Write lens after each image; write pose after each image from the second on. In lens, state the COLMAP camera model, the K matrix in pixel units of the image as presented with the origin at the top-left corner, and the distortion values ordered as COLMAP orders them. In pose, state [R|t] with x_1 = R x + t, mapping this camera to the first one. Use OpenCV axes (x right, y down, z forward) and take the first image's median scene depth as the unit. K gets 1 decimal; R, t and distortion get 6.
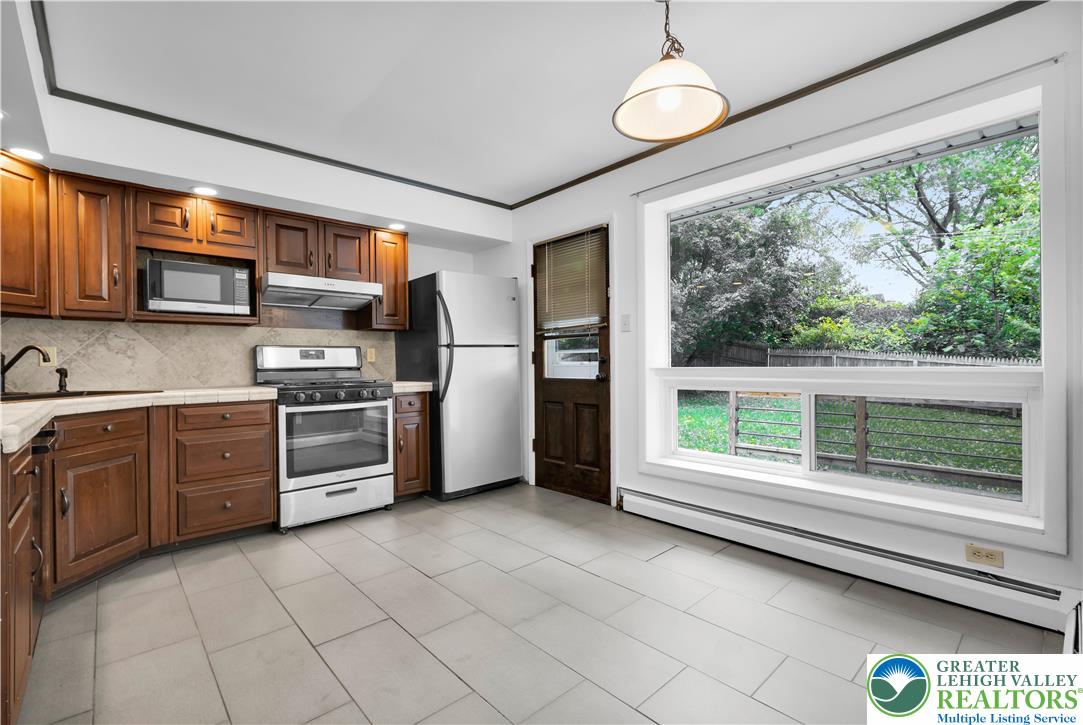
lens RADIAL K [[469.3, 0, 529.0], [0, 469.3, 357.3], [0, 0, 1]] dist [0.002880, -0.001526]
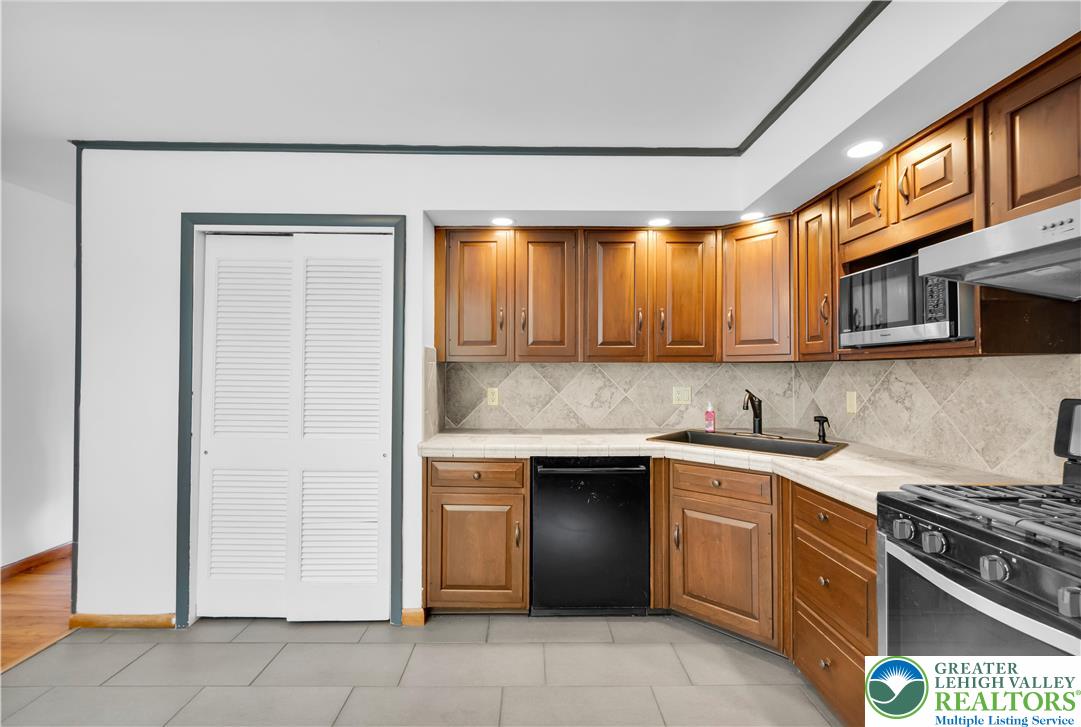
lens RADIAL K [[479.8, 0, 531.6], [0, 479.8, 365.4], [0, 0, 1]] dist [0.002817, -0.000255]
pose [[-0.663970, 0.004127, -0.747747, 0.068079], [0.016636, 0.999819, -0.009254, -0.063277], [0.747574, -0.018584, -0.663919, 0.987385]]
